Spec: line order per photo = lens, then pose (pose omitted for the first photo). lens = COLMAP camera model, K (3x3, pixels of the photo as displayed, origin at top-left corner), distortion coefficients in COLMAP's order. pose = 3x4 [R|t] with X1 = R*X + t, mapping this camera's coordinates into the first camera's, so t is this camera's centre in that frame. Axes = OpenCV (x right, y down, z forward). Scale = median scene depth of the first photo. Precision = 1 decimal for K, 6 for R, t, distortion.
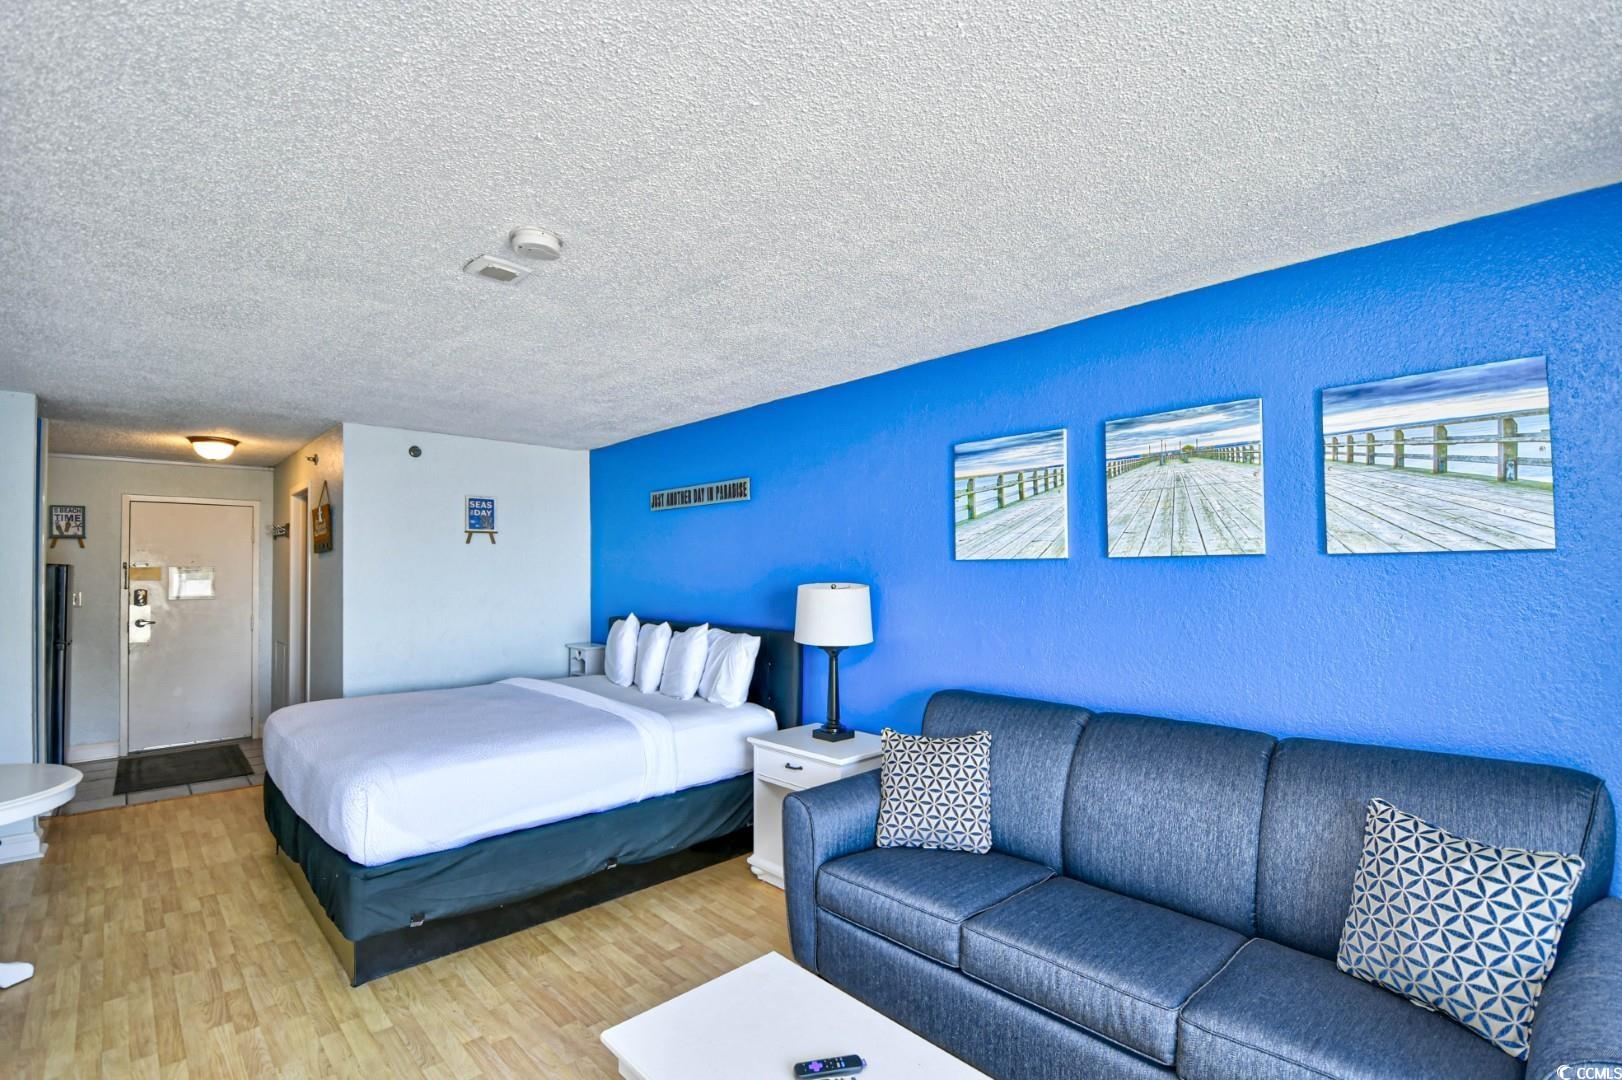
lens RADIAL K [[729.2, 0, 841.4], [0, 729.2, 558.7], [0, 0, 1]] dist [0.001259, -0.015593]
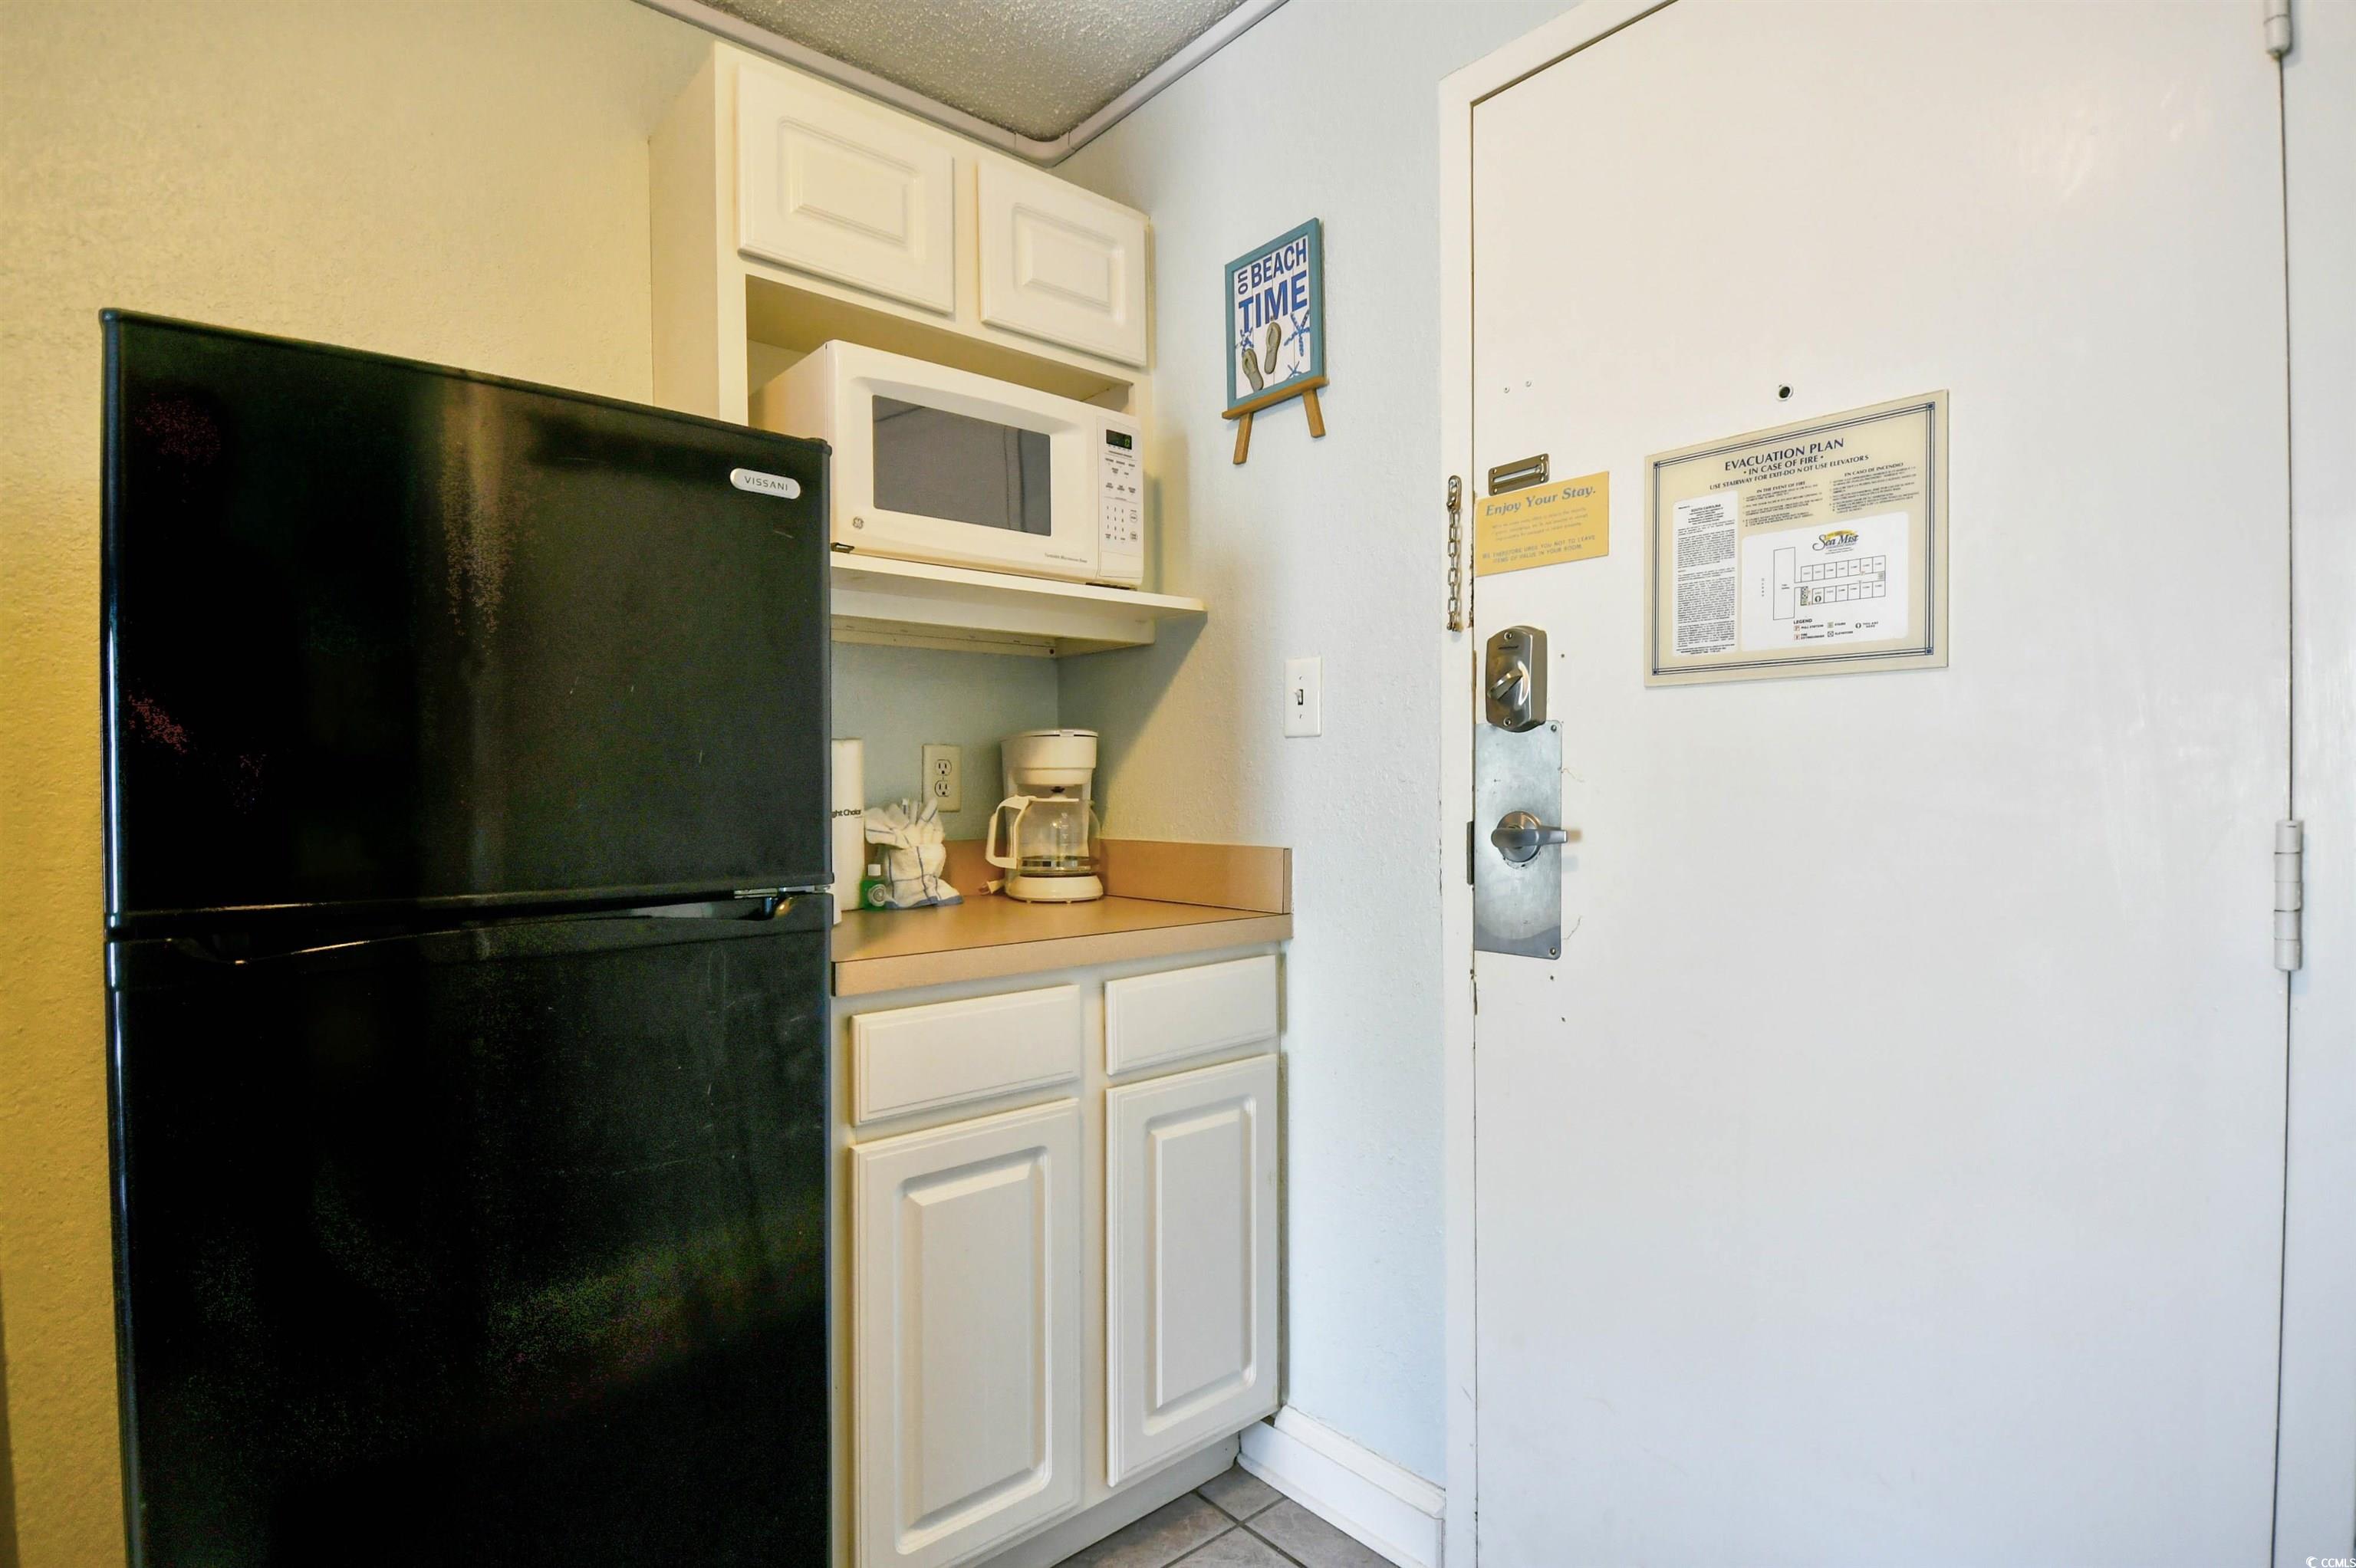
lens RADIAL K [[1147.5, 0, 1193.6], [0, 1147.5, 785.7], [0, 0, 1]] dist [-0.003396, -0.009771]
pose [[-0.084017, 0.006528, -0.996443, -0.916267], [0.021492, 0.999758, 0.004738, 0.096933], [0.996233, -0.021018, -0.084137, 1.222214]]
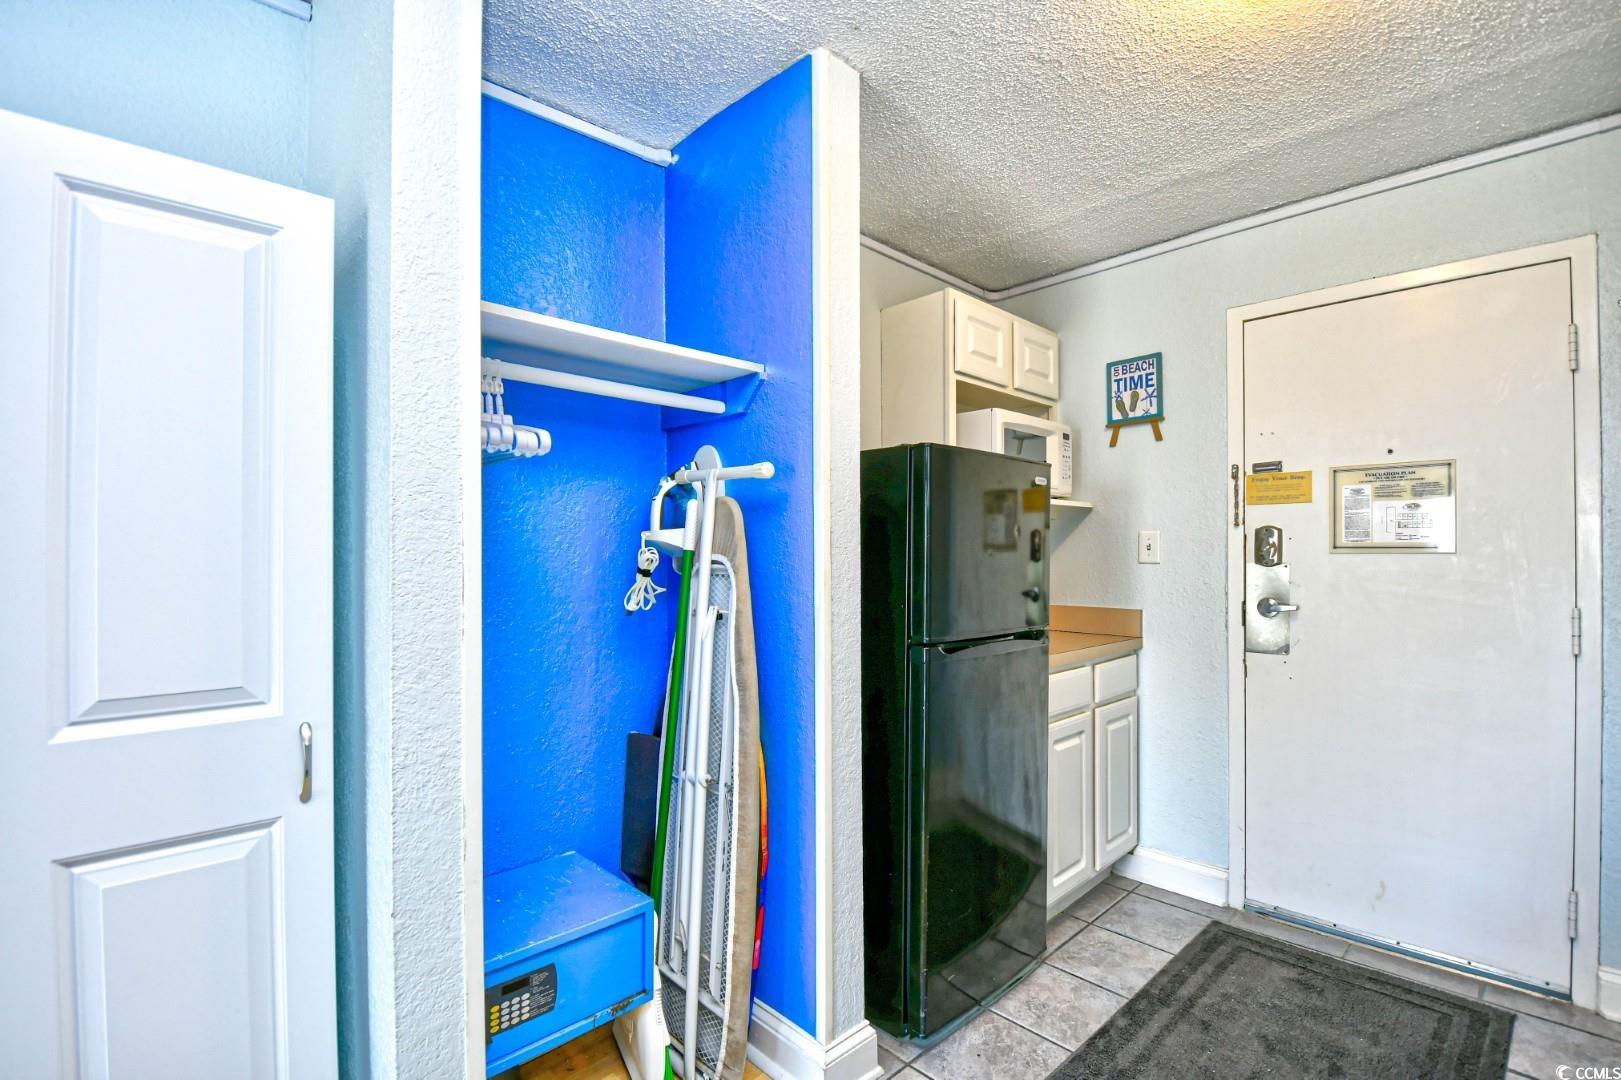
lens RADIAL K [[728.7, 0, 802.4], [0, 728.7, 538.4], [0, 0, 1]] dist [0.001259, -0.015593]
pose [[-0.038611, -0.015243, -0.999138, -0.697994], [0.015243, 0.999758, -0.015842, 0.066930], [0.999138, -0.015841, -0.038369, 0.961473]]
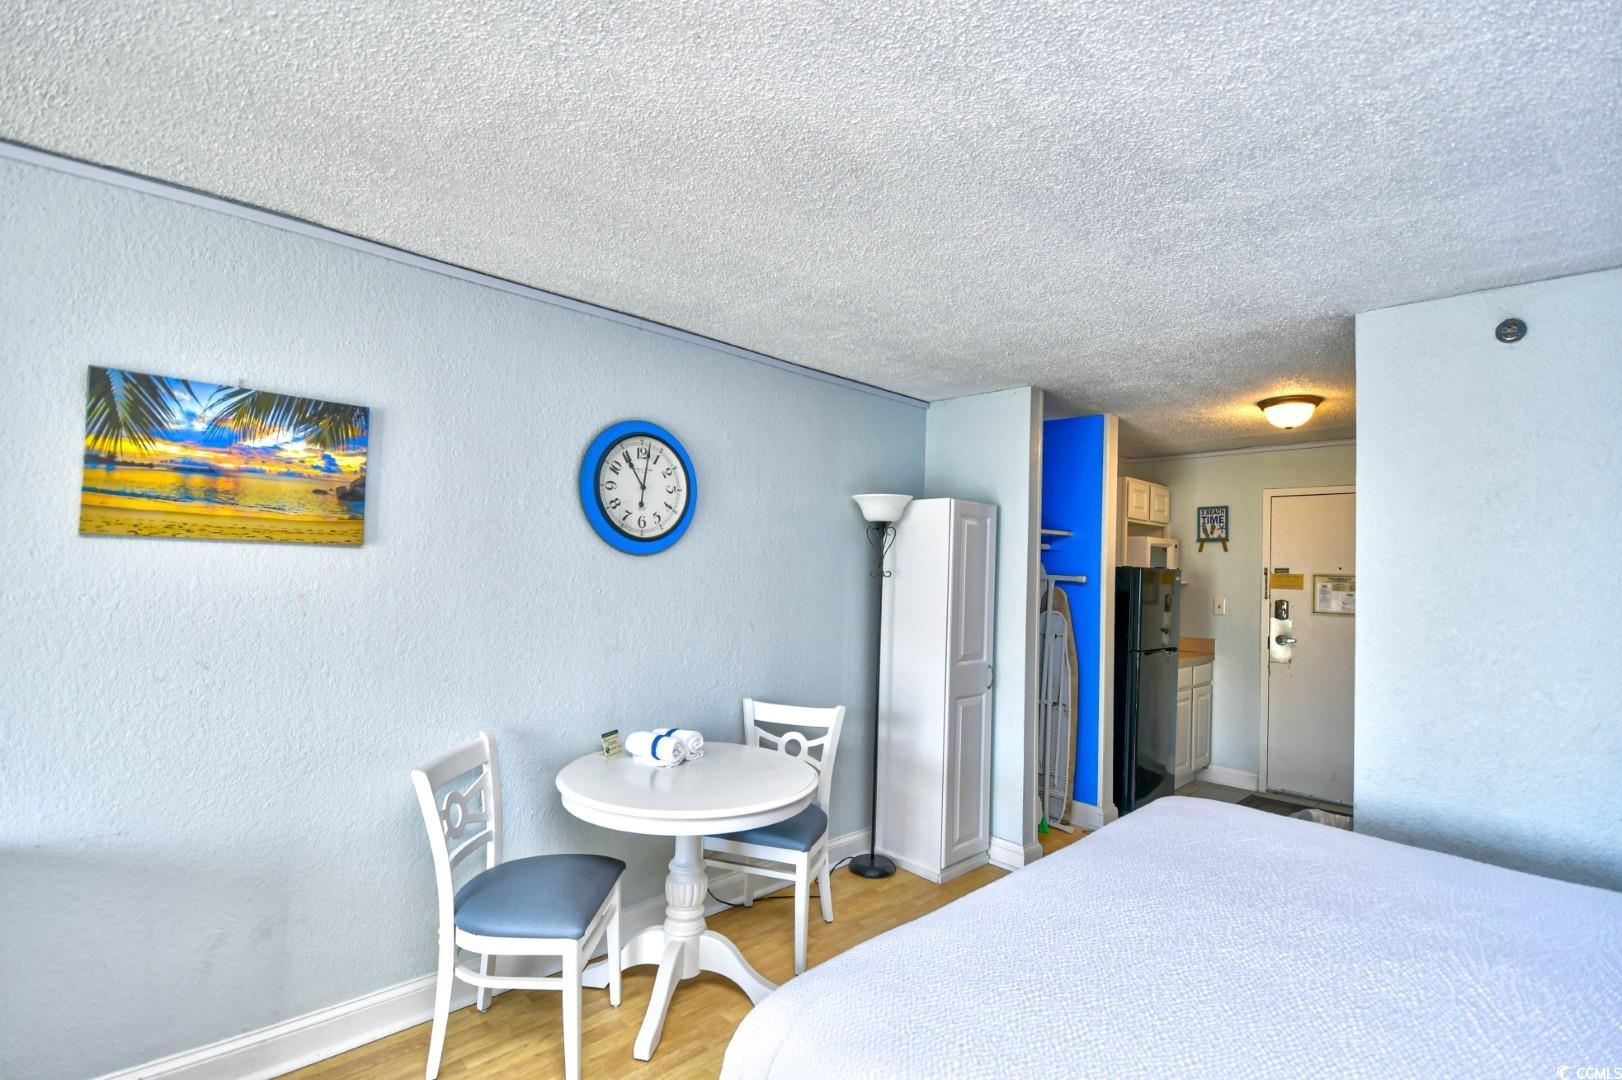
lens RADIAL K [[729.2, 0, 815.5], [0, 729.2, 531.6], [0, 0, 1]] dist [0.001259, -0.015593]
pose [[-0.031444, -0.044675, -0.998507, -0.129265], [-0.018104, 0.998862, -0.044121, 0.012588], [0.999342, 0.016689, -0.032217, 0.617894]]
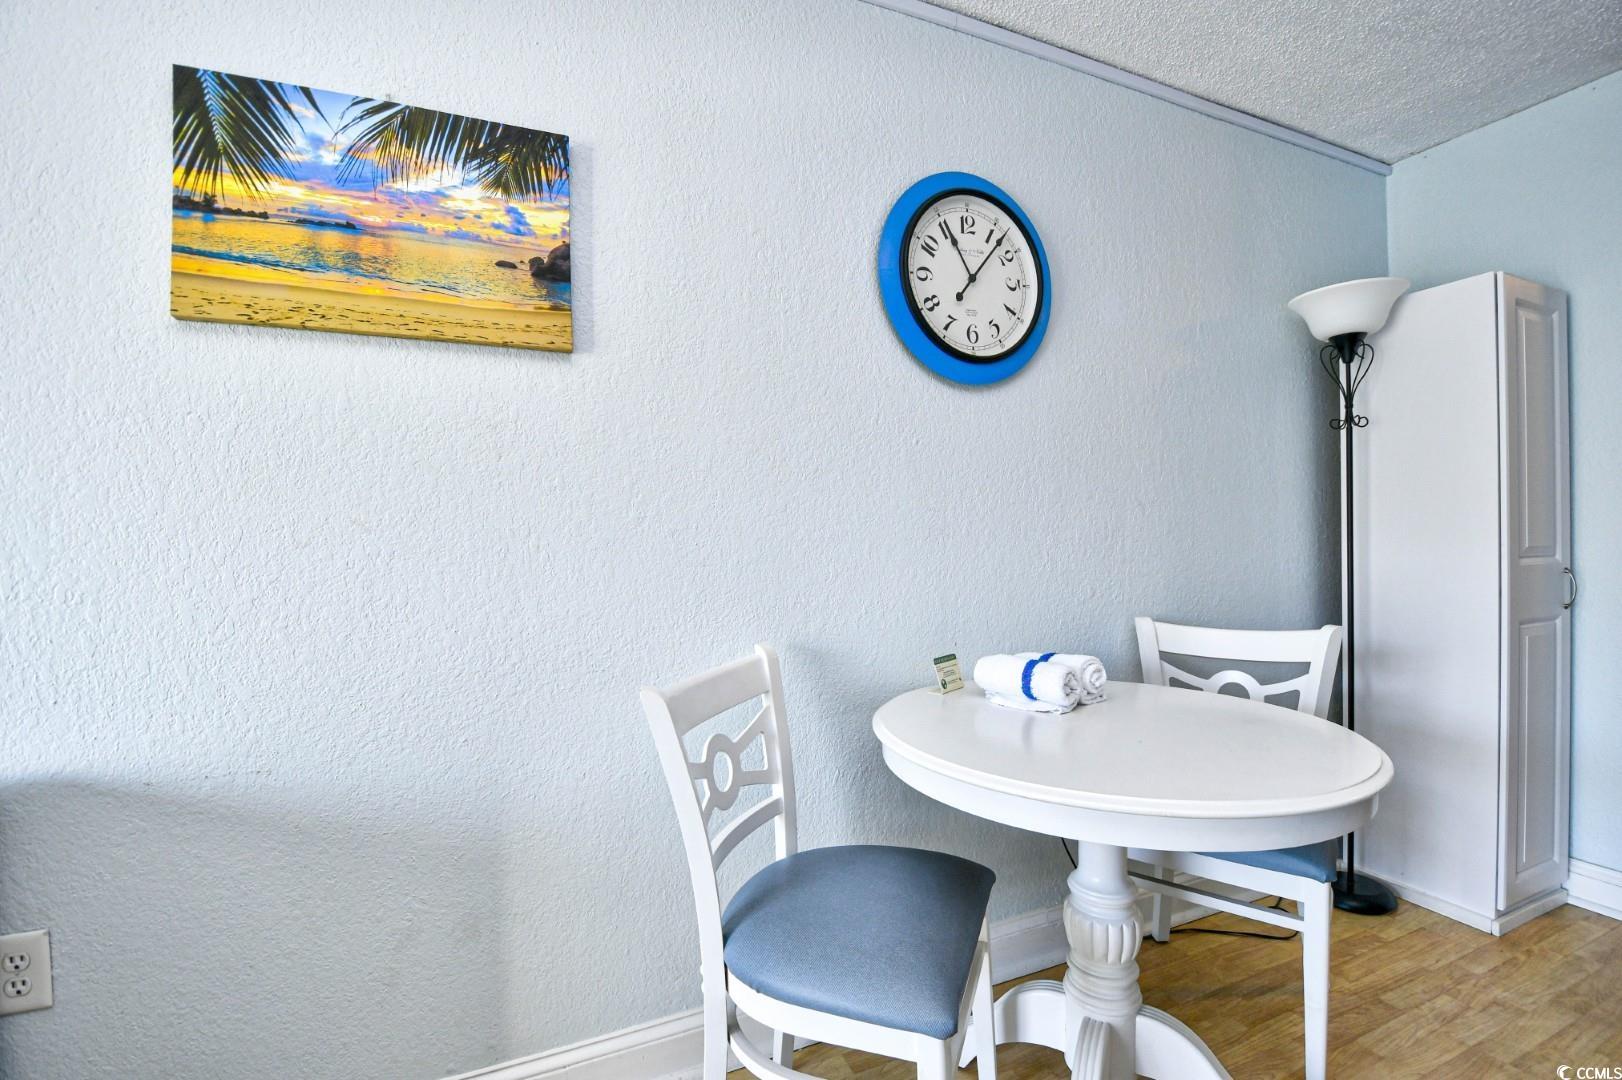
lens RADIAL K [[729.2, 0, 836.8], [0, 729.2, 520.7], [0, 0, 1]] dist [0.001259, -0.015593]
pose [[-0.357872, -0.004149, -0.933761, -0.360809], [0.021370, 0.999692, -0.012632, 0.088961], [0.933526, -0.024475, -0.357673, 0.514613]]
